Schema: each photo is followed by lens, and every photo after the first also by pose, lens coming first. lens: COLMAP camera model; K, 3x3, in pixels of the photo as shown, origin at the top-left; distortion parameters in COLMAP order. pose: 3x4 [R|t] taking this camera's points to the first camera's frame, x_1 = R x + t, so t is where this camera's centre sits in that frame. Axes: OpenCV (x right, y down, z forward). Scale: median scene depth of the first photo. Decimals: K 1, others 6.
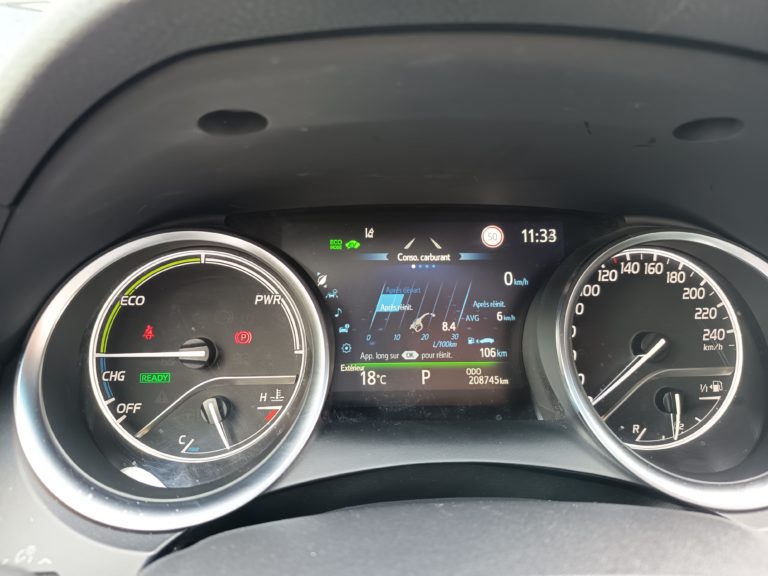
lens RADIAL K [[531.1, 0, 386.9], [0, 531.1, 288.1], [0, 0, 1]] dist [0.069333, -0.090937]
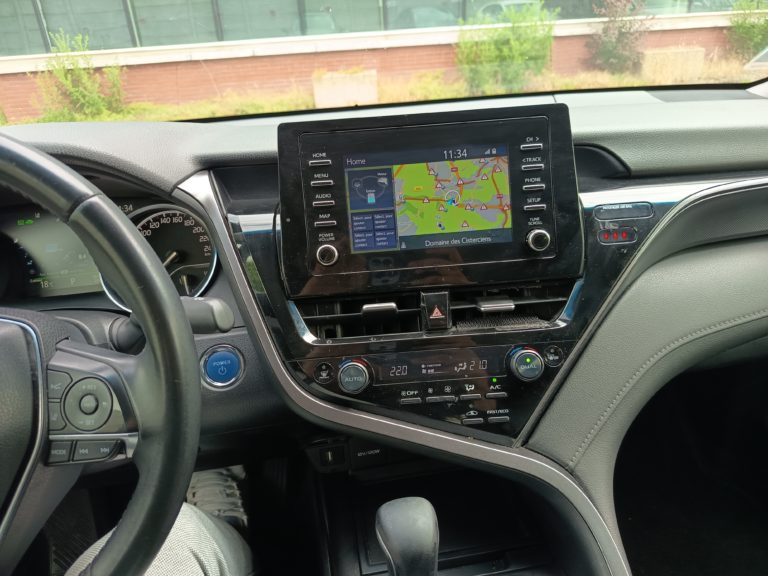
lens RADIAL K [[531.1, 0, 381.8], [0, 531.1, 287.9], [0, 0, 1]] dist [0.069333, -0.090937]
pose [[0.992499, -0.104688, 0.063137, 1.237093], [0.097632, 0.989556, 0.106049, 0.092876], [-0.073580, -0.099090, 0.992354, -1.303343]]
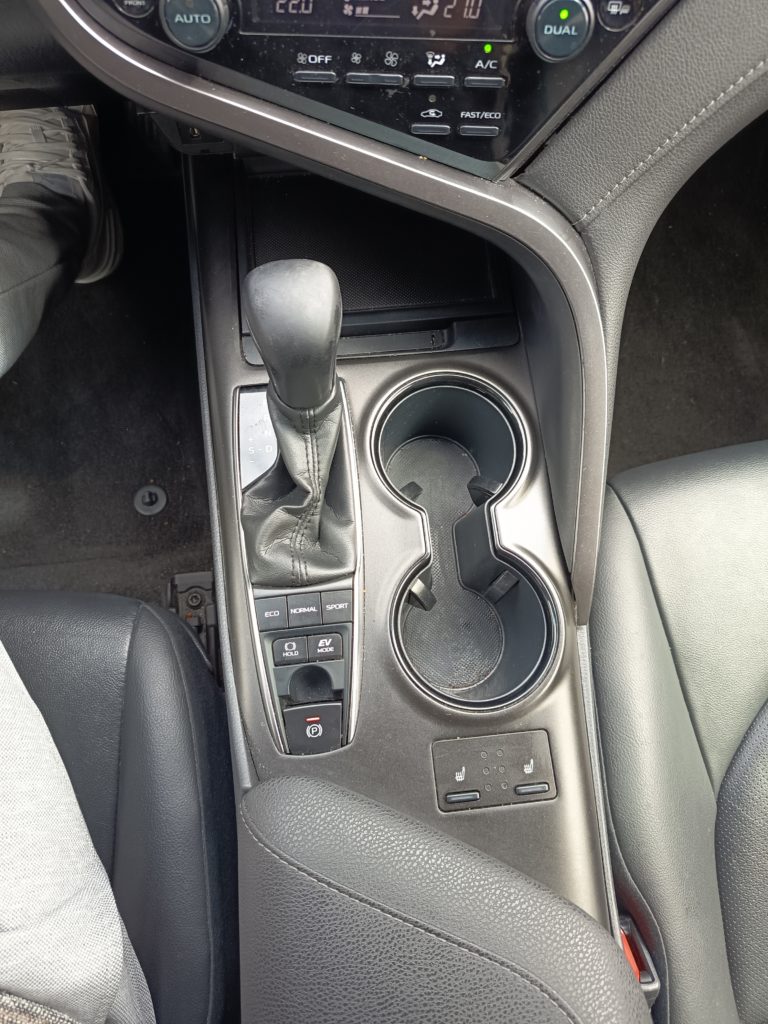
lens RADIAL K [[708.2, 0, 383.5], [0, 708.2, 498.2], [0, 0, 1]] dist [0.069333, -0.090937]
pose [[0.998699, -0.042186, 0.028663, 1.468883], [-0.000822, 0.548614, 0.836075, 0.037983], [-0.050995, -0.835011, 0.547866, -0.820854]]
